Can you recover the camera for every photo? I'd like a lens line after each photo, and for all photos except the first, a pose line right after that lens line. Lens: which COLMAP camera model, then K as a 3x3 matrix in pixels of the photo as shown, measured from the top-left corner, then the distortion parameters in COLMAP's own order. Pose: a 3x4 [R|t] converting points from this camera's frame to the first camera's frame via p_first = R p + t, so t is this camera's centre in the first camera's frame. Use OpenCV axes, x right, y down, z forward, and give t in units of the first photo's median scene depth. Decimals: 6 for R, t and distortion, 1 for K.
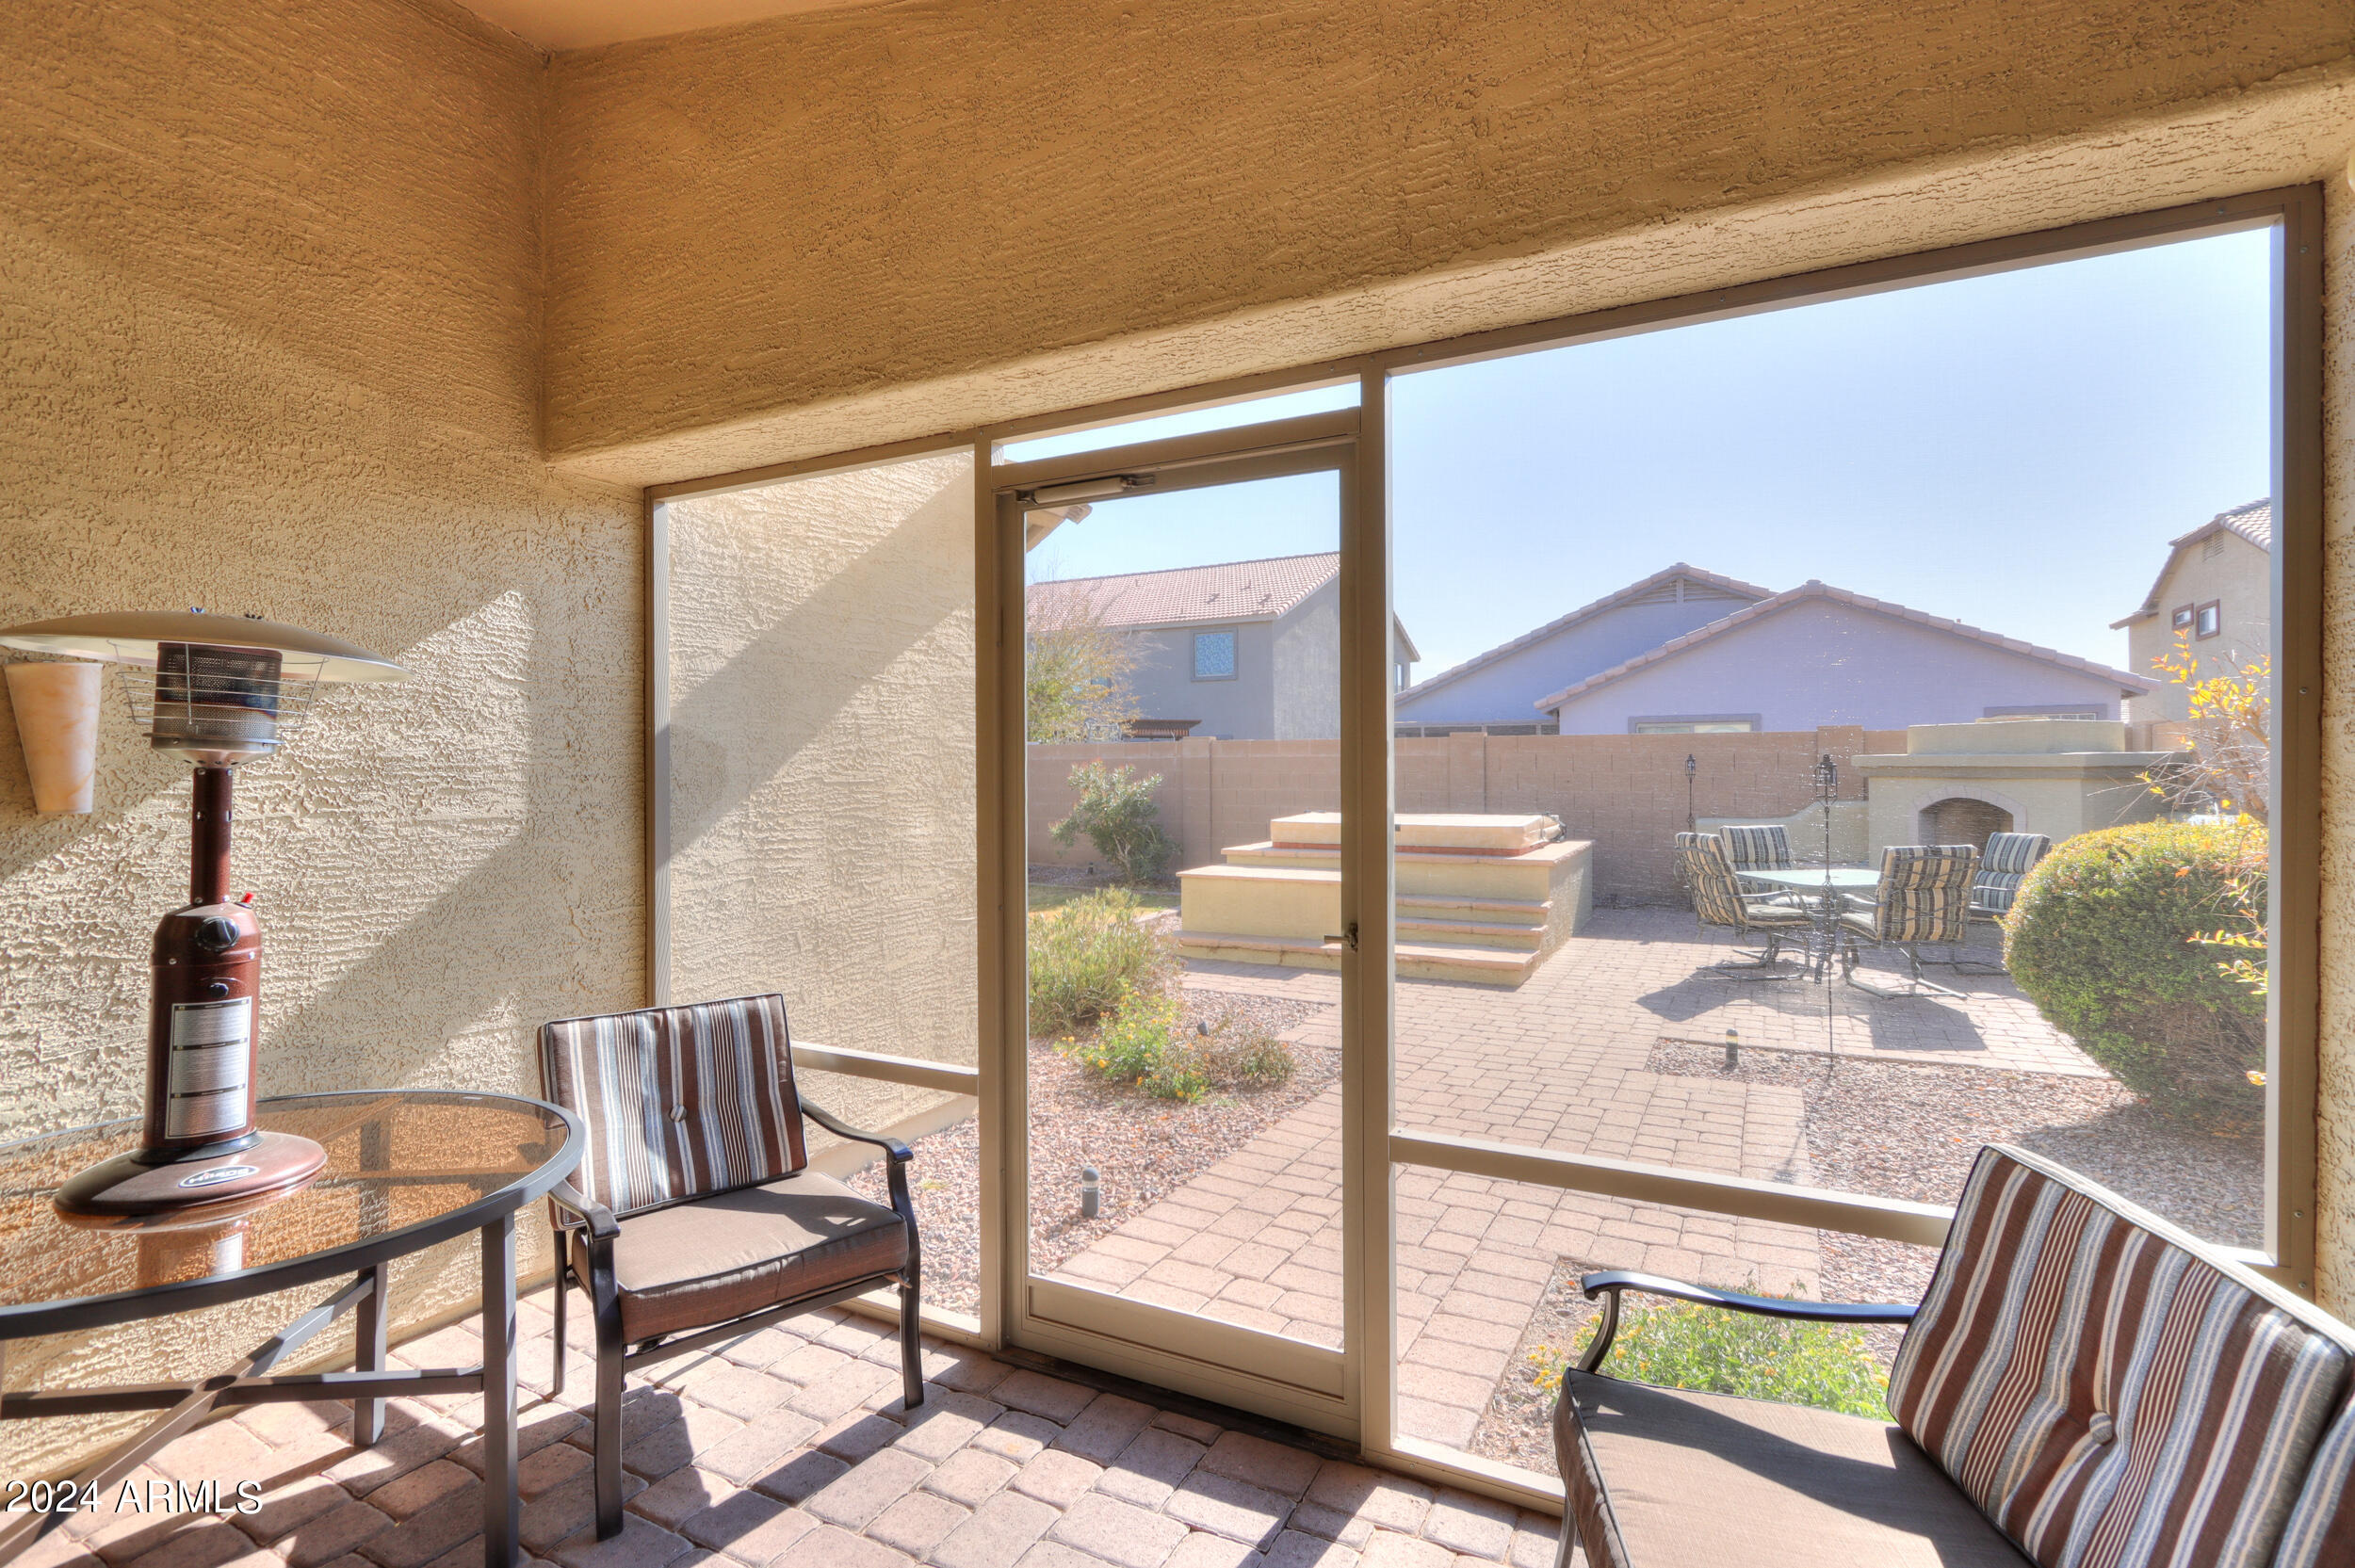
lens RADIAL K [[1090.2, 0, 1191.8], [0, 1090.2, 770.8], [0, 0, 1]] dist [-0.013280, 0.000148]
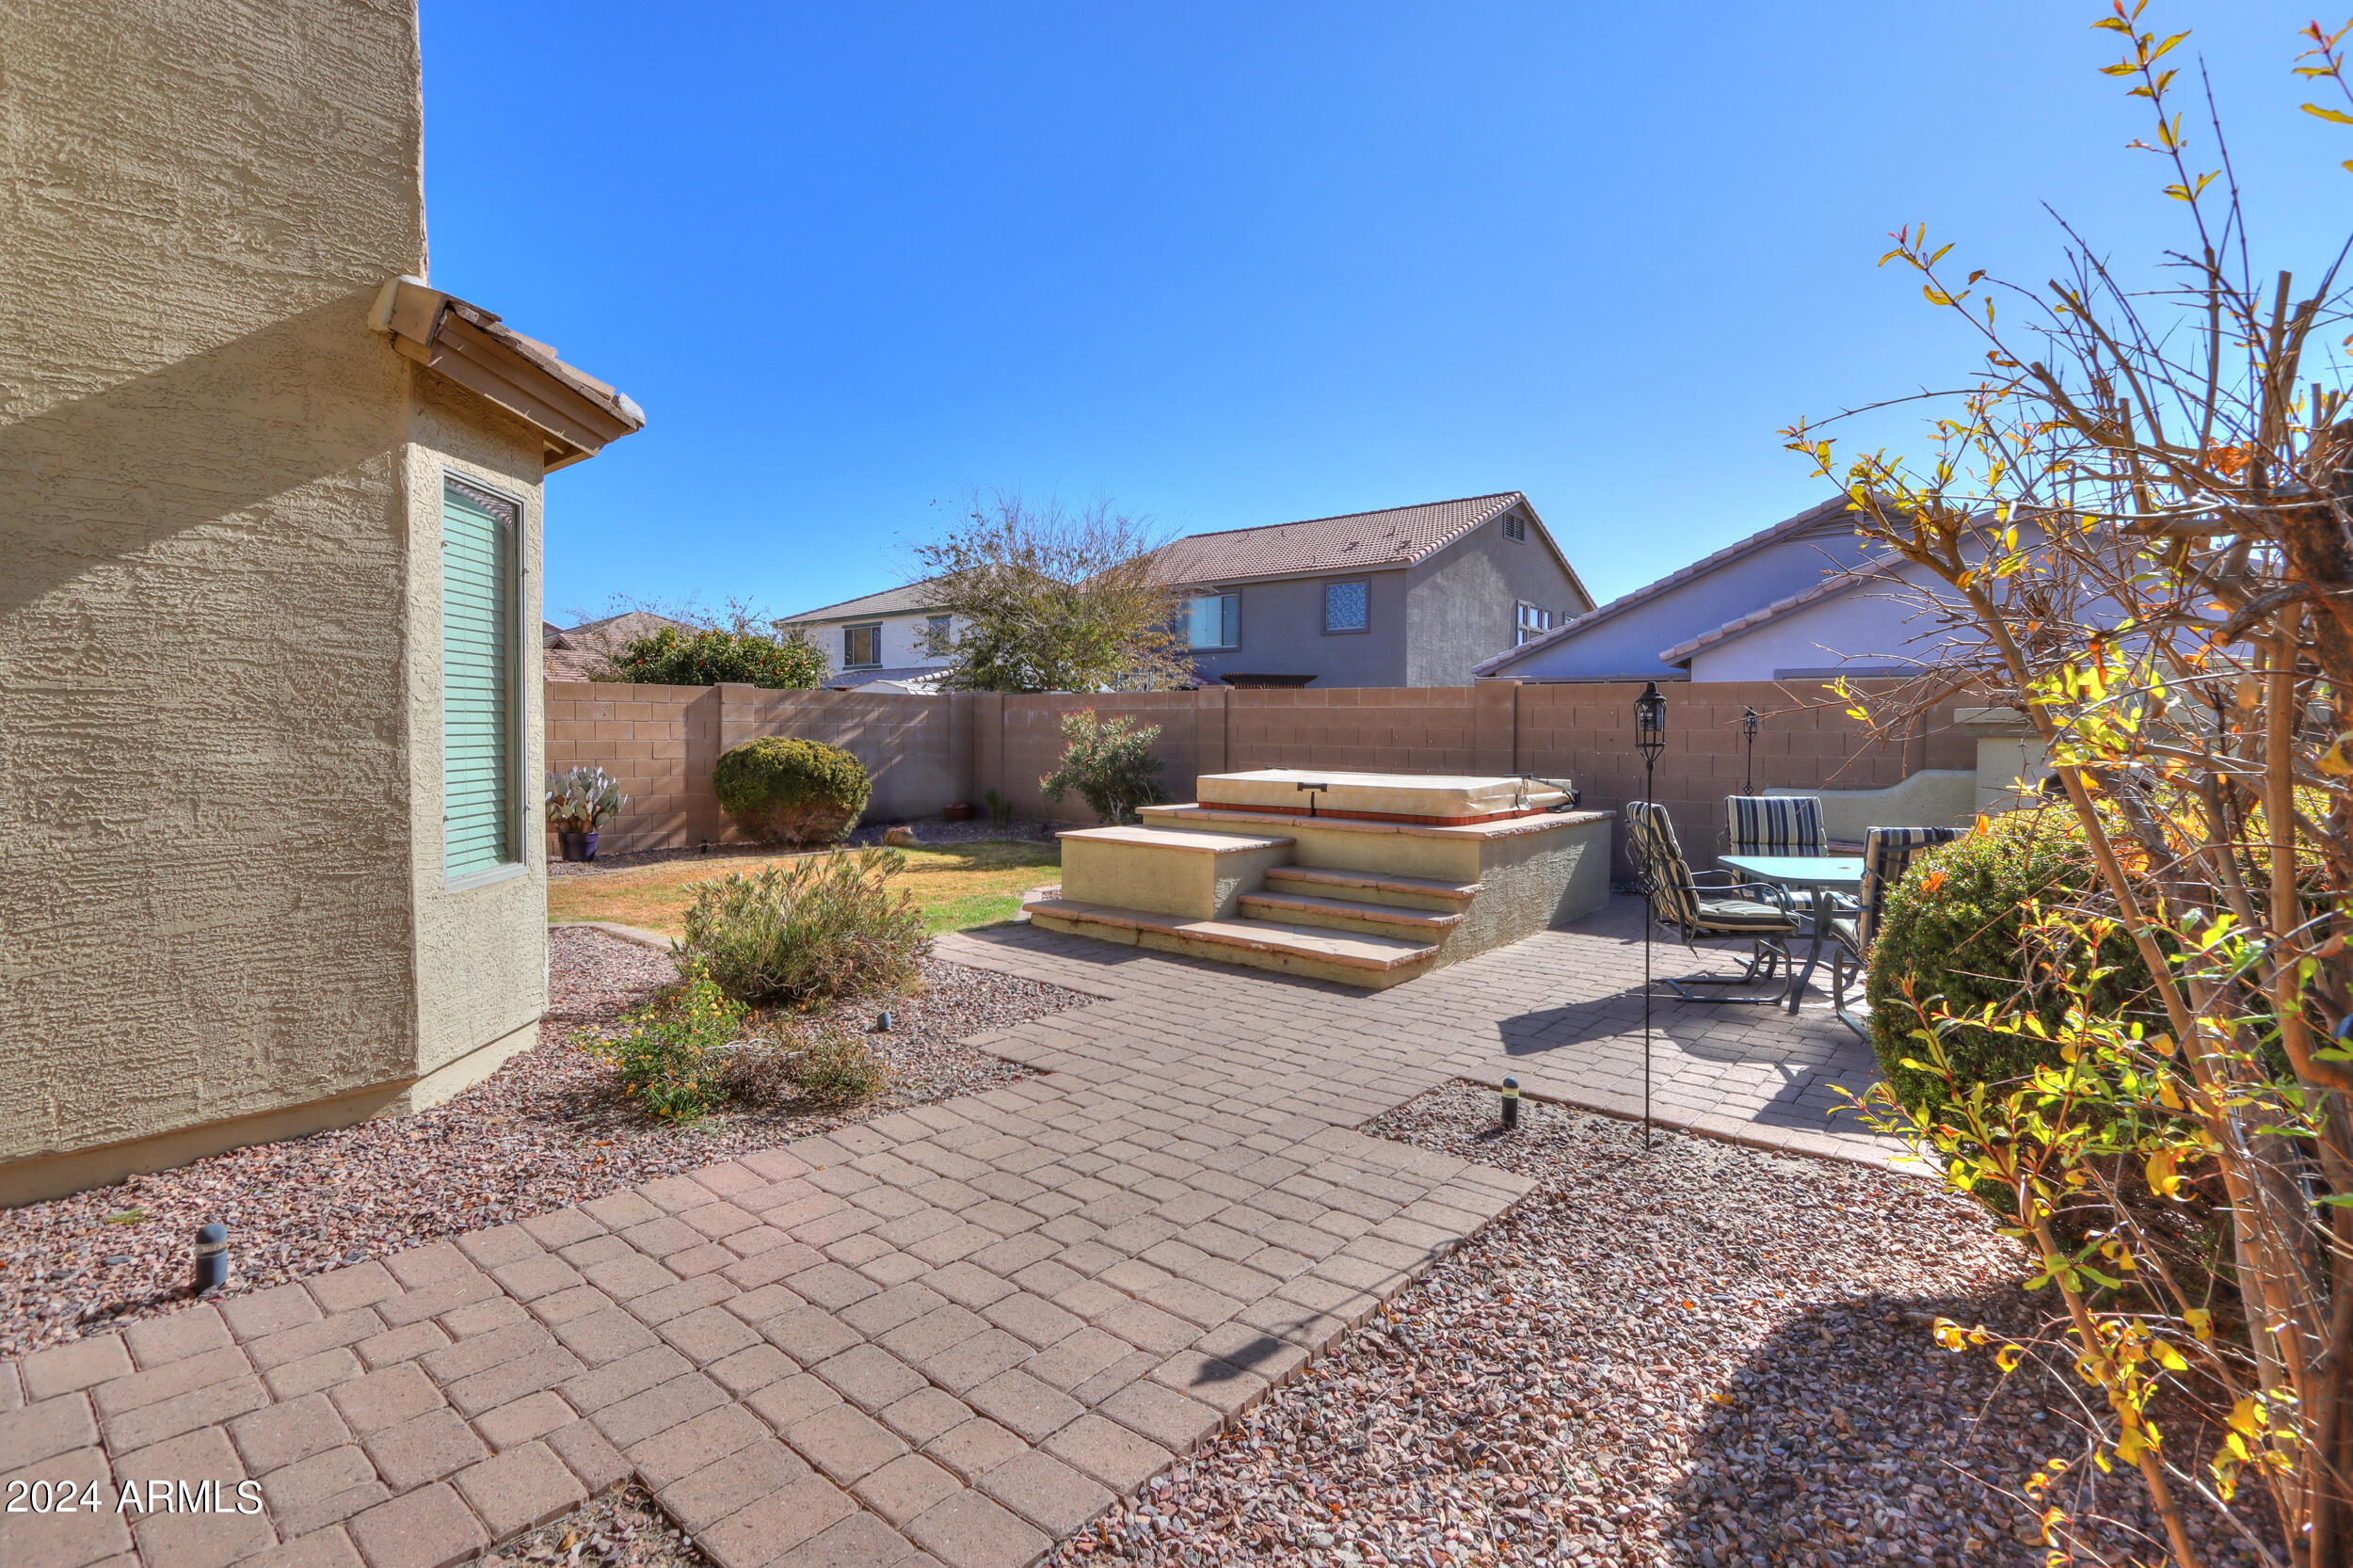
lens RADIAL K [[1093.1, 0, 1199.0], [0, 1093.1, 760.9], [0, 0, 1]] dist [-0.003844, -0.000234]
pose [[0.980180, 0.020917, -0.197003, 0.273295], [-0.016151, 0.999537, 0.025769, 0.012317], [0.197451, -0.022076, 0.980064, 0.173405]]
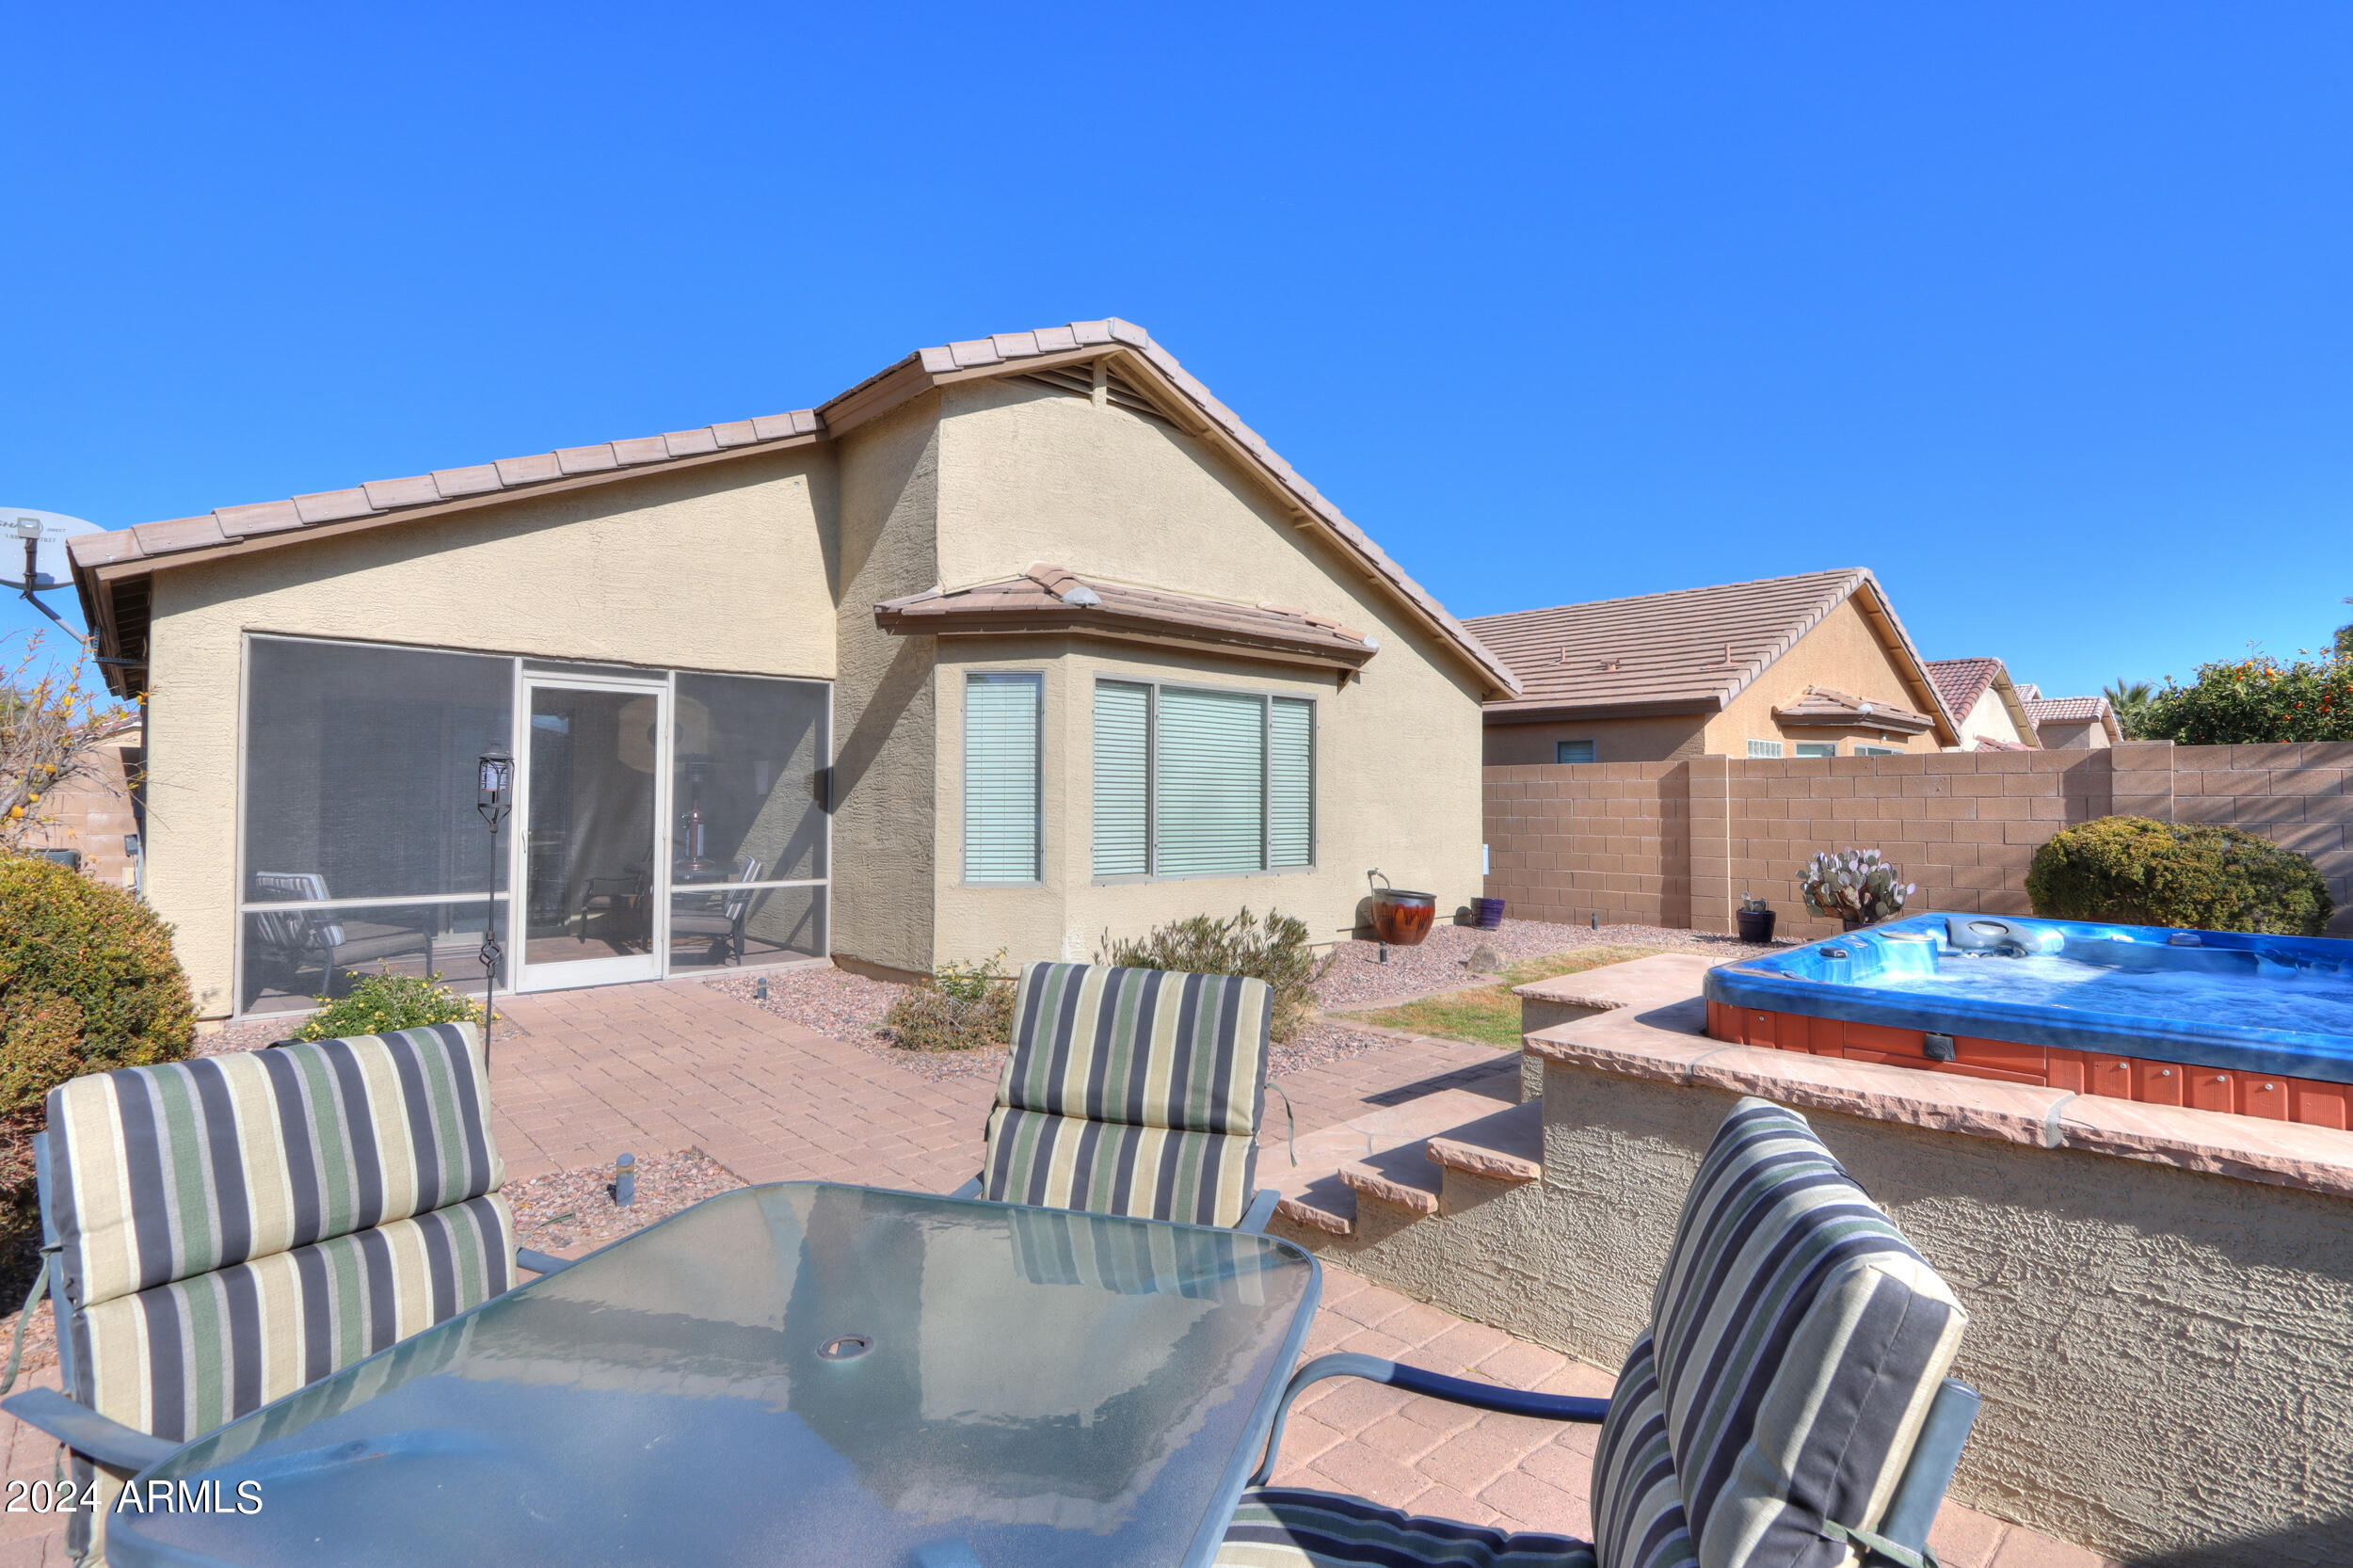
lens RADIAL K [[1089.4, 0, 1190.8], [0, 1089.4, 770.8], [0, 0, 1]] dist [-0.013280, 0.000148]
pose [[-0.334859, -0.022108, -0.942009, 0.624437], [-0.001904, 0.999739, -0.022786, 0.009255], [0.942266, -0.005837, -0.334813, 0.975437]]
